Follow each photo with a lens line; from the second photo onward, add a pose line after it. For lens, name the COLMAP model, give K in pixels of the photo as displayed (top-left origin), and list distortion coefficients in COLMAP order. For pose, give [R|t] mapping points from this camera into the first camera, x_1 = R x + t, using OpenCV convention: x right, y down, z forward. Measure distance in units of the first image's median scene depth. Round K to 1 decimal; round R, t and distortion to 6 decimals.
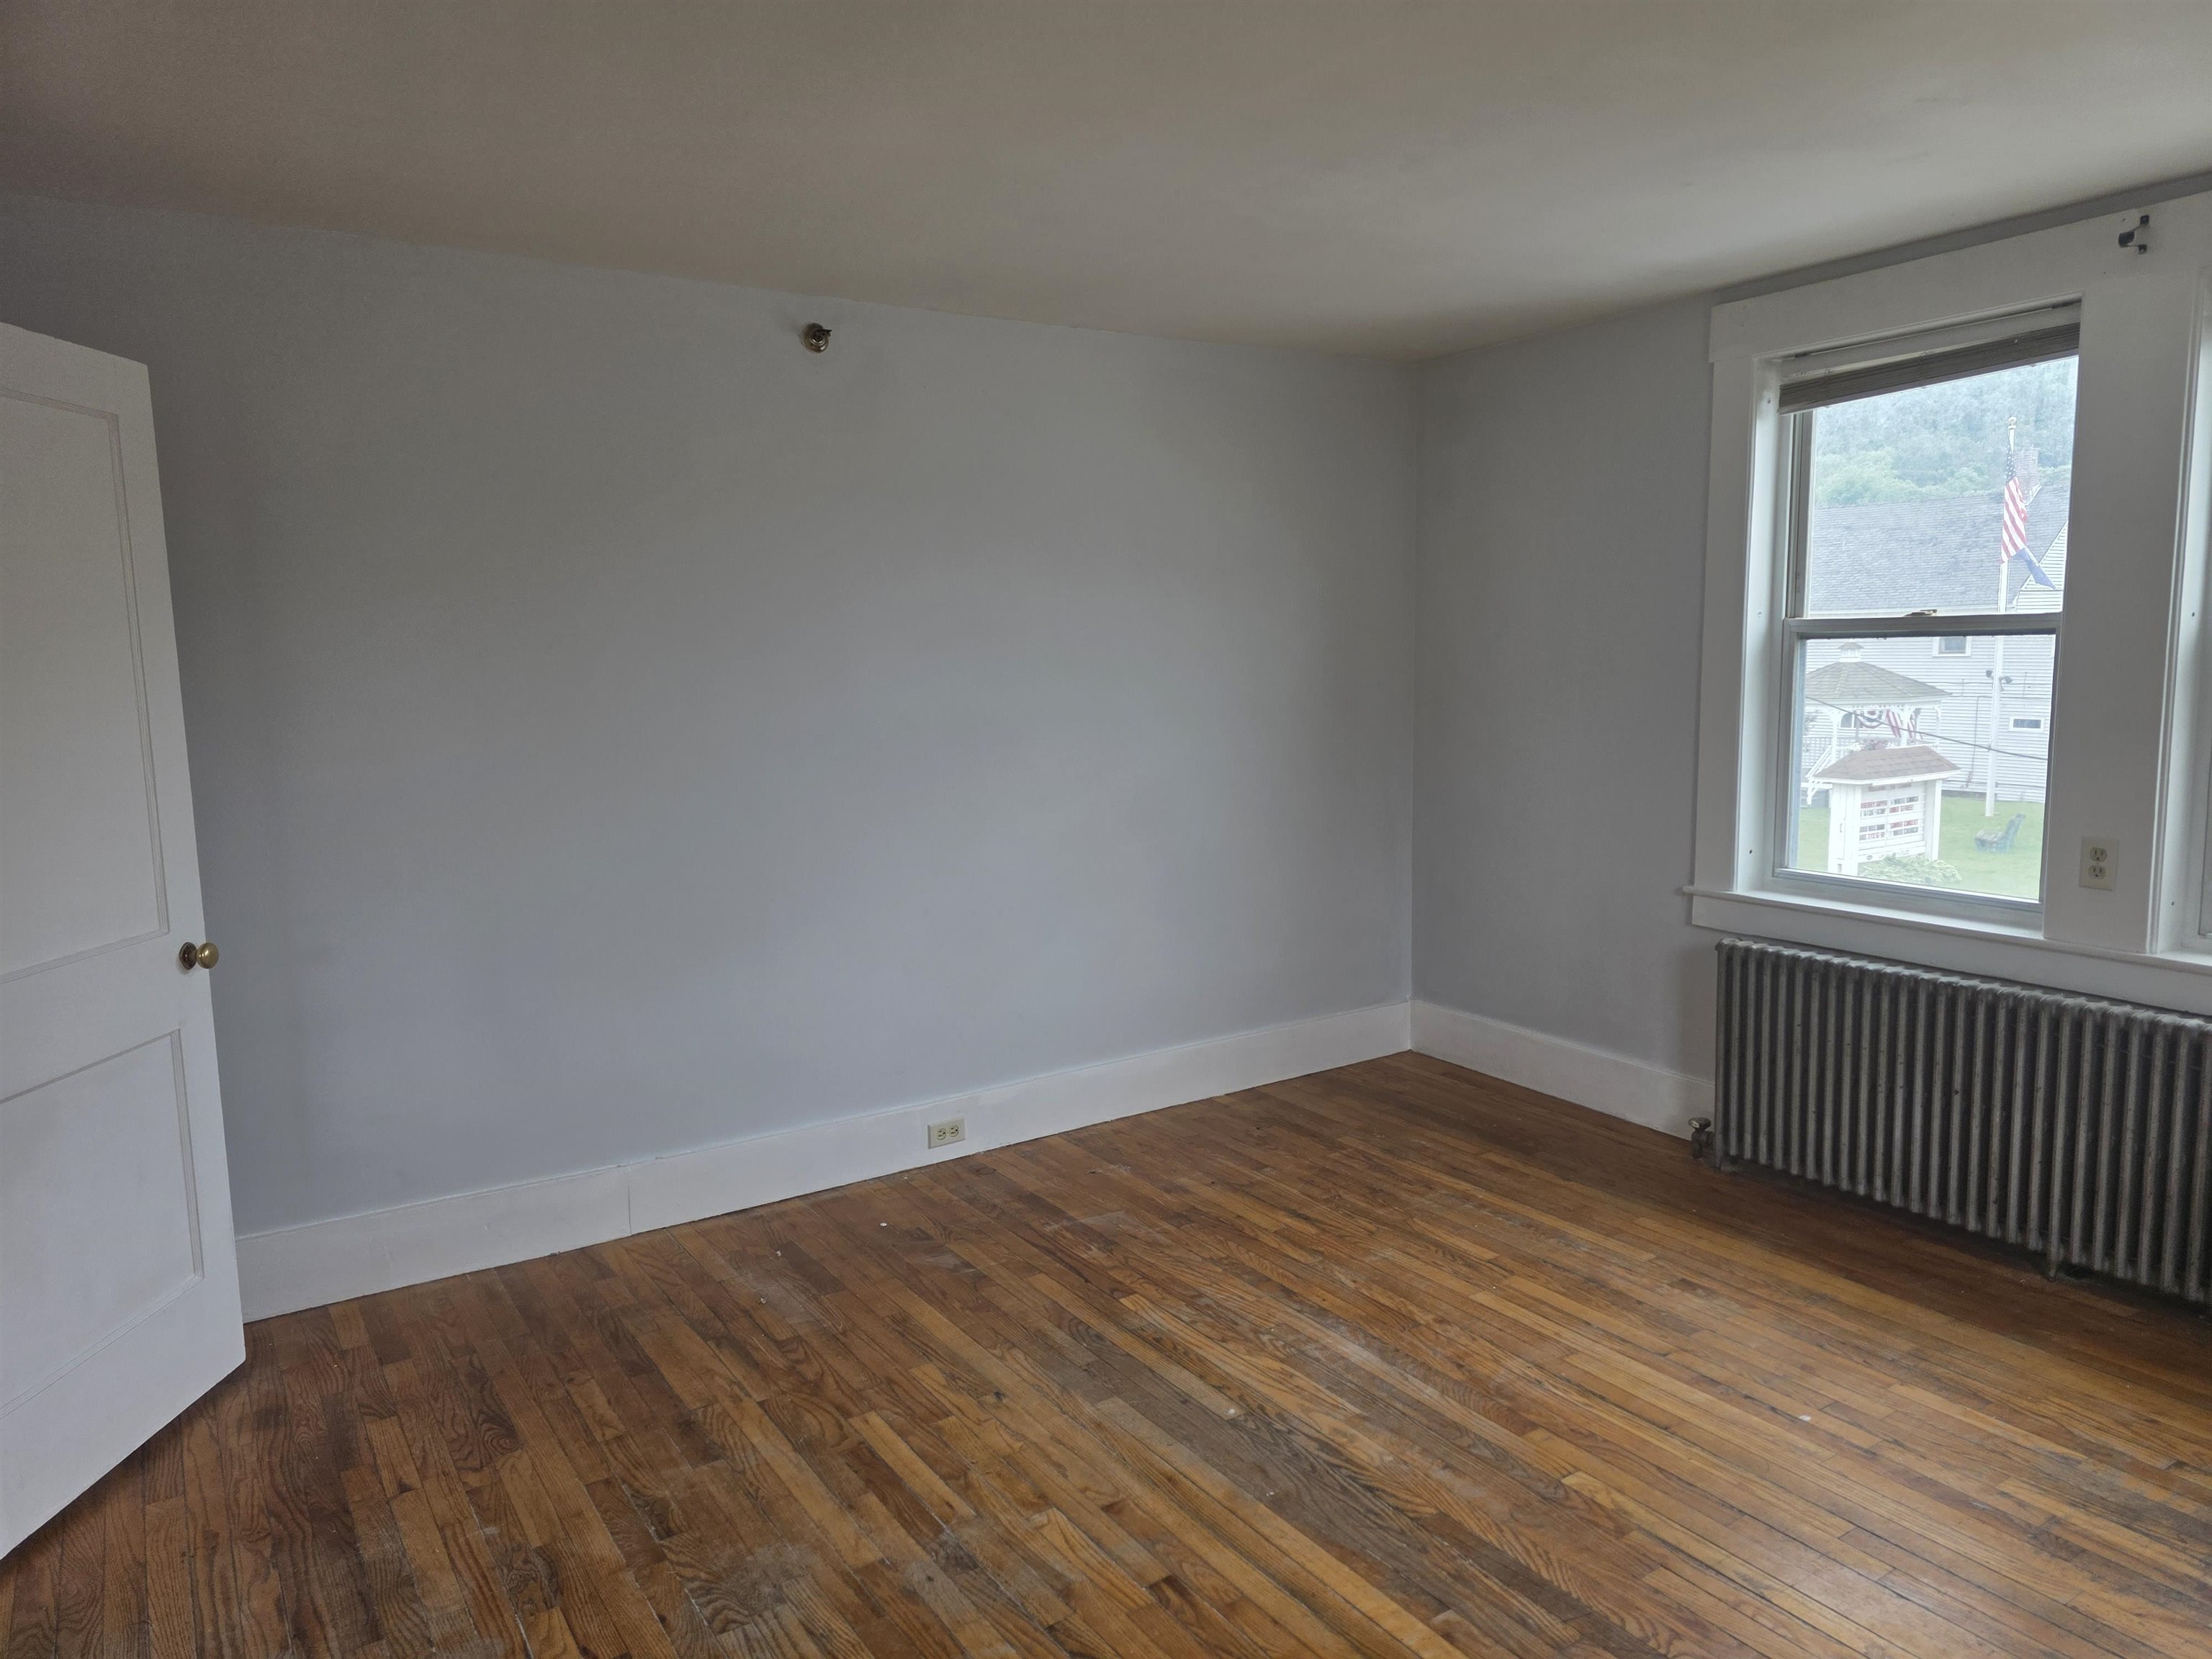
lens RADIAL K [[1483.7, 0, 1106.0], [0, 1483.7, 829.5], [0, 0, 1]] dist [0.060974, -0.060452]
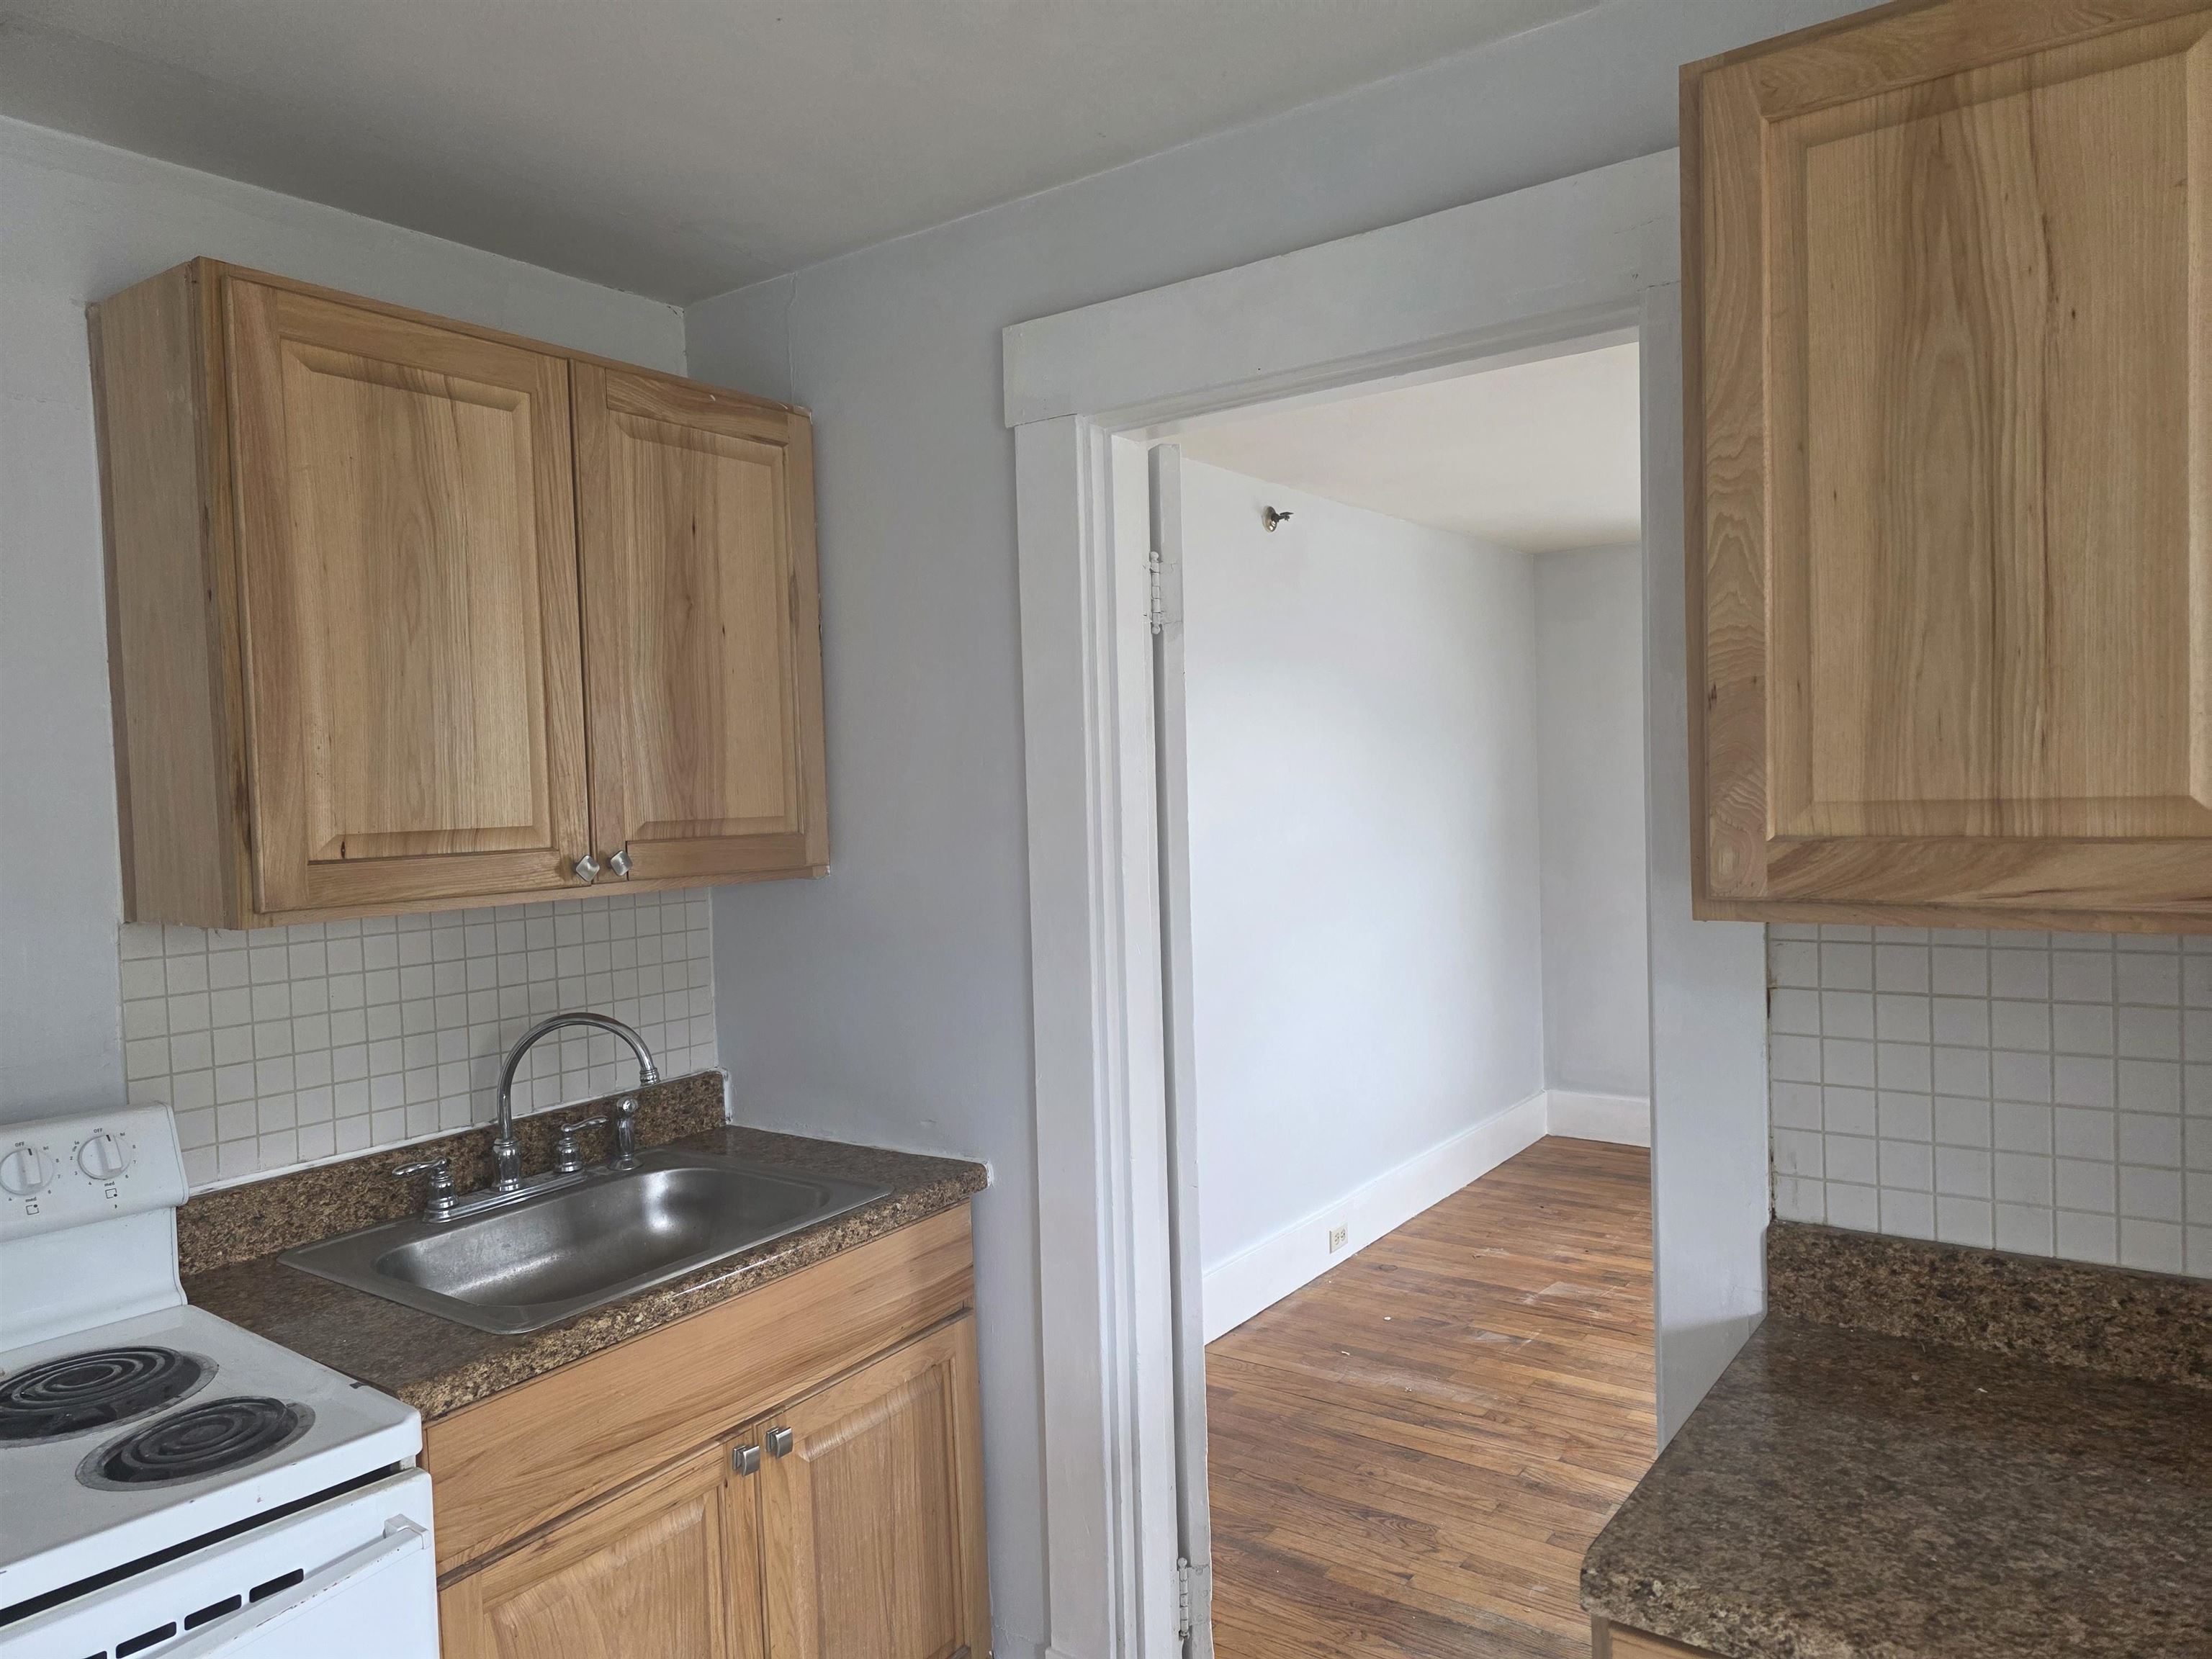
lens RADIAL K [[1483.7, 0, 1106.0], [0, 1483.7, 829.5], [0, 0, 1]] dist [0.060974, -0.060452]
pose [[0.936807, -0.019553, 0.349299, -0.715218], [0.054926, 0.994275, -0.091651, -0.000149], [-0.345507, 0.105045, 0.932518, 0.020492]]
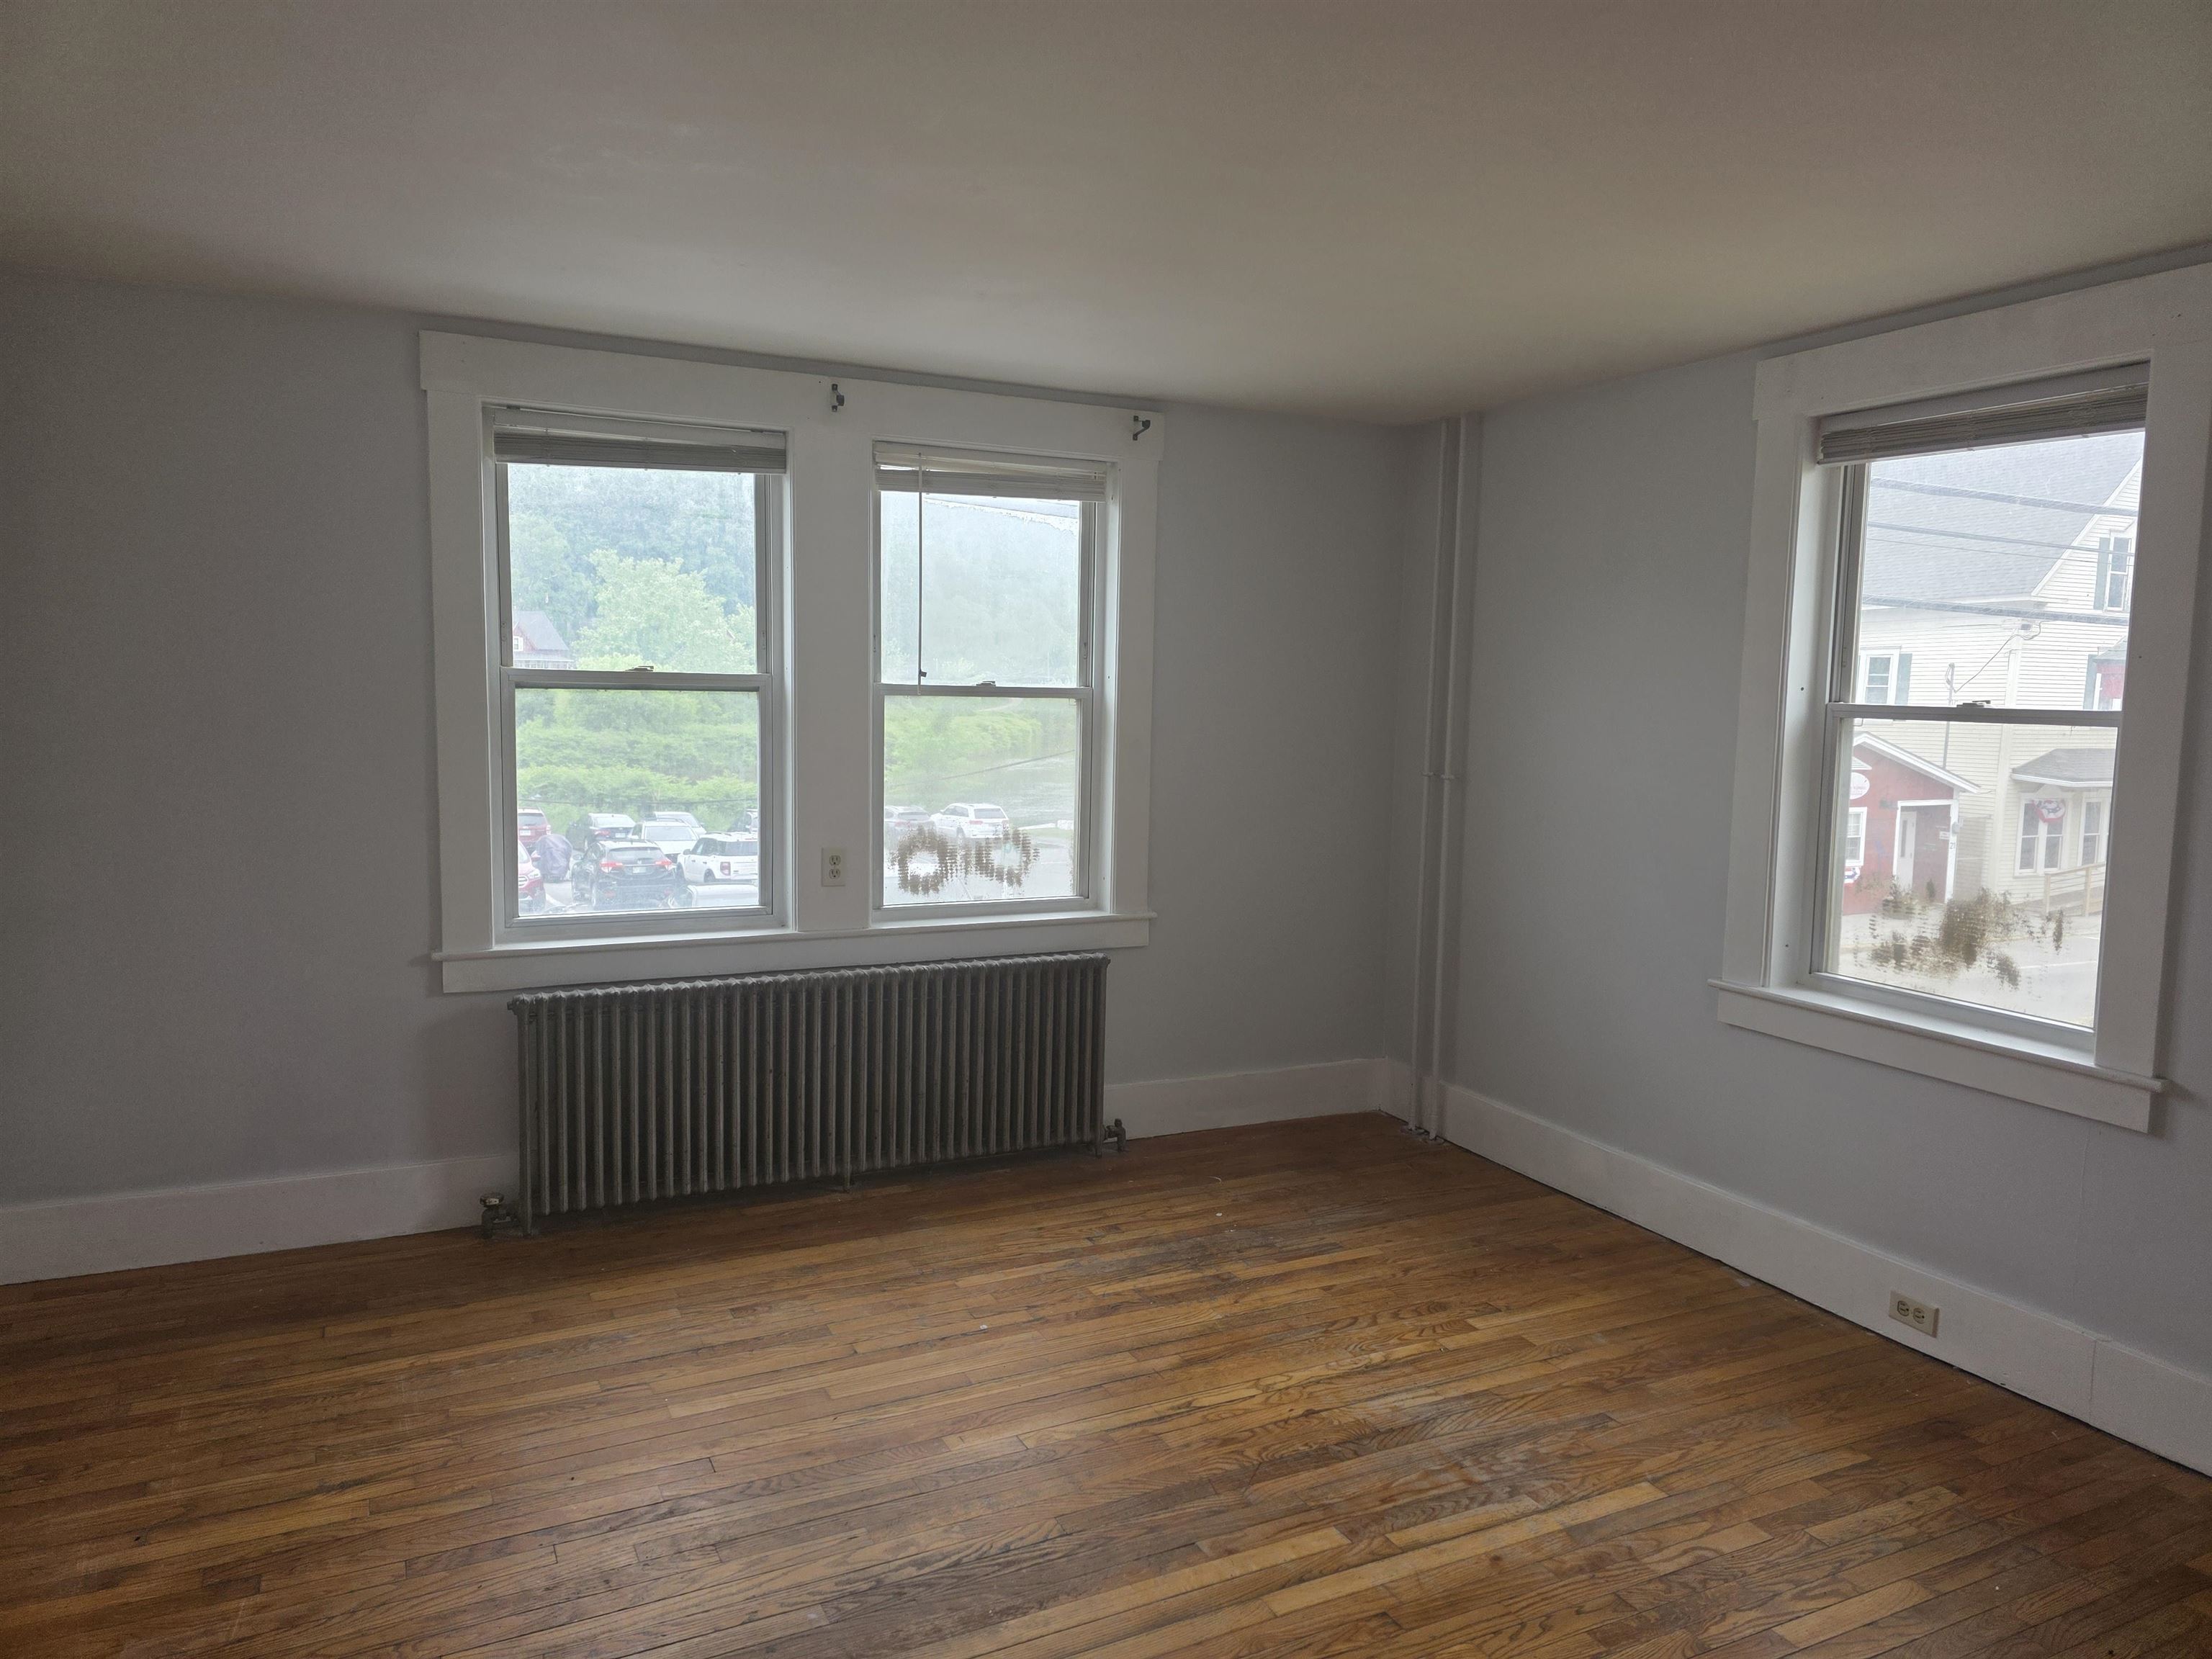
lens RADIAL K [[1476.1, 0, 1133.4], [0, 1476.1, 811.9], [0, 0, 1]] dist [0.037960, -0.035496]
pose [[0.098722, -0.063952, 0.993058, -0.518266], [0.102357, 0.993292, 0.053791, -0.059228], [-0.989837, 0.096336, 0.104605, 0.525521]]
